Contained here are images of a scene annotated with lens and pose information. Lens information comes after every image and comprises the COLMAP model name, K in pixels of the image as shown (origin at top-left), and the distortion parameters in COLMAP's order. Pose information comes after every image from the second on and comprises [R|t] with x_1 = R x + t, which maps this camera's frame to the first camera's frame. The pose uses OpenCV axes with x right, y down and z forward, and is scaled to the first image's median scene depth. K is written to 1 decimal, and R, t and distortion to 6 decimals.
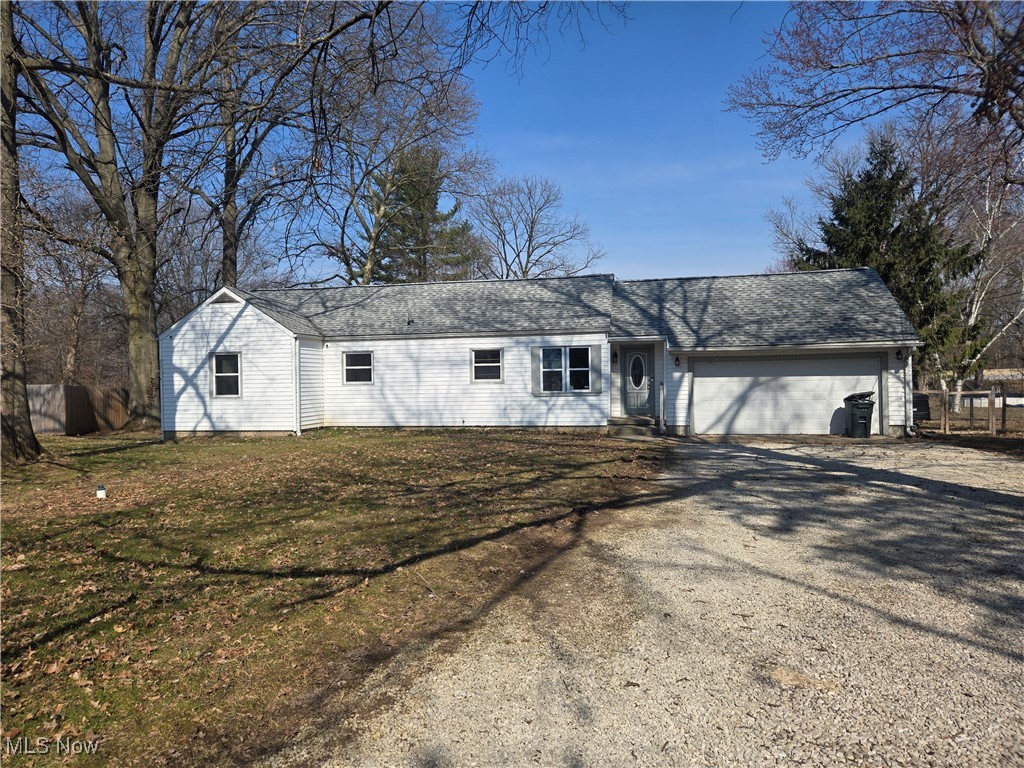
lens RADIAL K [[689.6, 0, 512.0], [0, 689.6, 384.0], [0, 0, 1]] dist [0.079737, 0.000116]
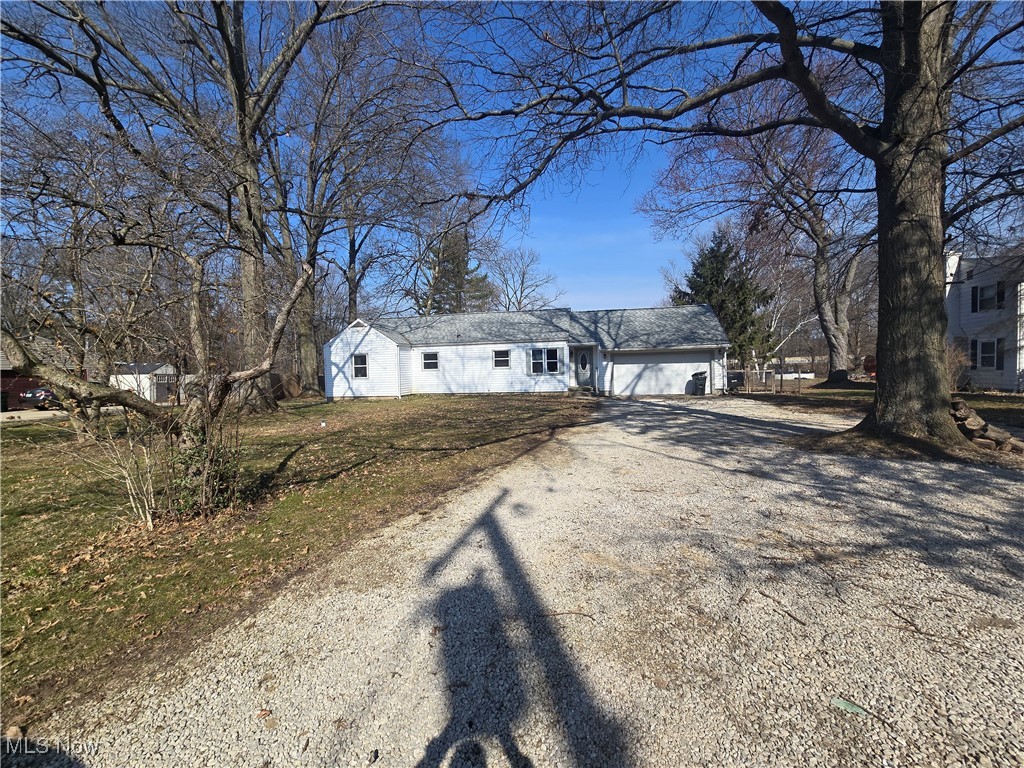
lens RADIAL K [[419.5, 0, 512.0], [0, 419.5, 384.0], [0, 0, 1]] dist [-0.000774, -0.000026]
pose [[0.999928, -0.011932, 0.000973, -0.010146], [0.011890, 0.999299, 0.035504, -0.000731], [-0.001396, -0.035490, 0.999369, -0.110530]]
